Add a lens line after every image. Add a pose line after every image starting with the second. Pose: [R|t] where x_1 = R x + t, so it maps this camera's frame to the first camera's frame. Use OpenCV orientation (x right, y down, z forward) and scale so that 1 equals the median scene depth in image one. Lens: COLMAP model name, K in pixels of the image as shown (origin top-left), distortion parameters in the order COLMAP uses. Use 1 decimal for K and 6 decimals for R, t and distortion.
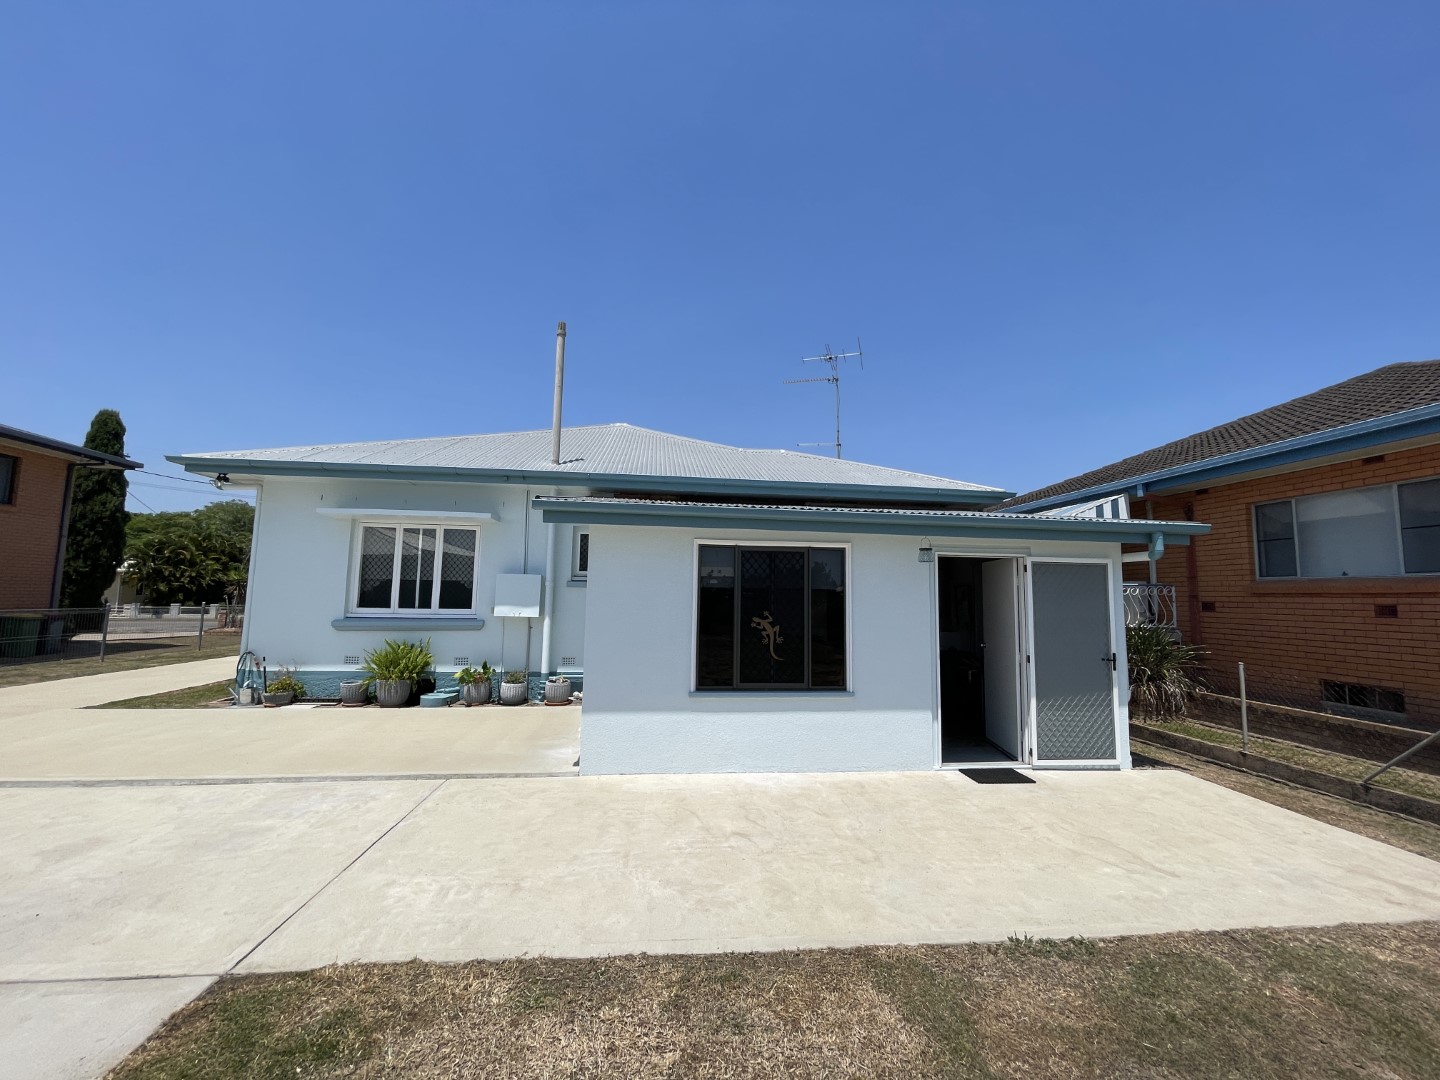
lens RADIAL K [[587.0, 0, 717.7], [0, 587.0, 540.5], [0, 0, 1]] dist [0.000948, 0.000546]
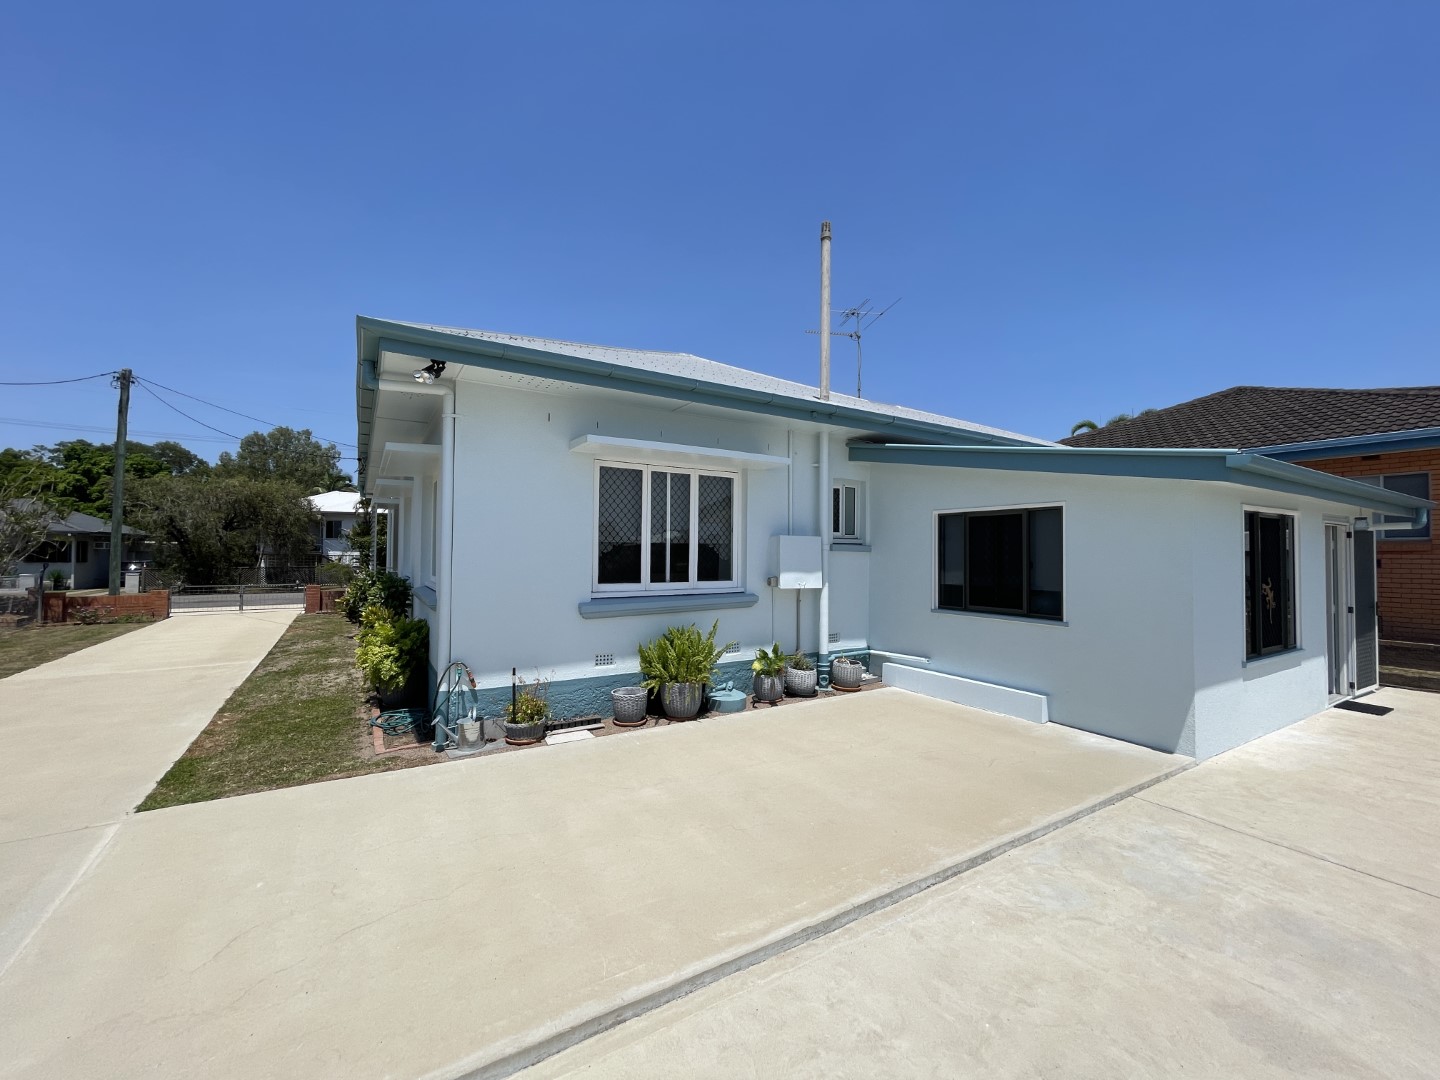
lens RADIAL K [[587.0, 0, 719.3], [0, 587.0, 537.8], [0, 0, 1]] dist [0.000948, 0.000546]
pose [[0.899838, -0.000622, 0.436224, -0.789406], [-0.032613, 0.997105, 0.068694, 0.008624], [-0.435004, -0.076040, 0.897212, 0.327119]]
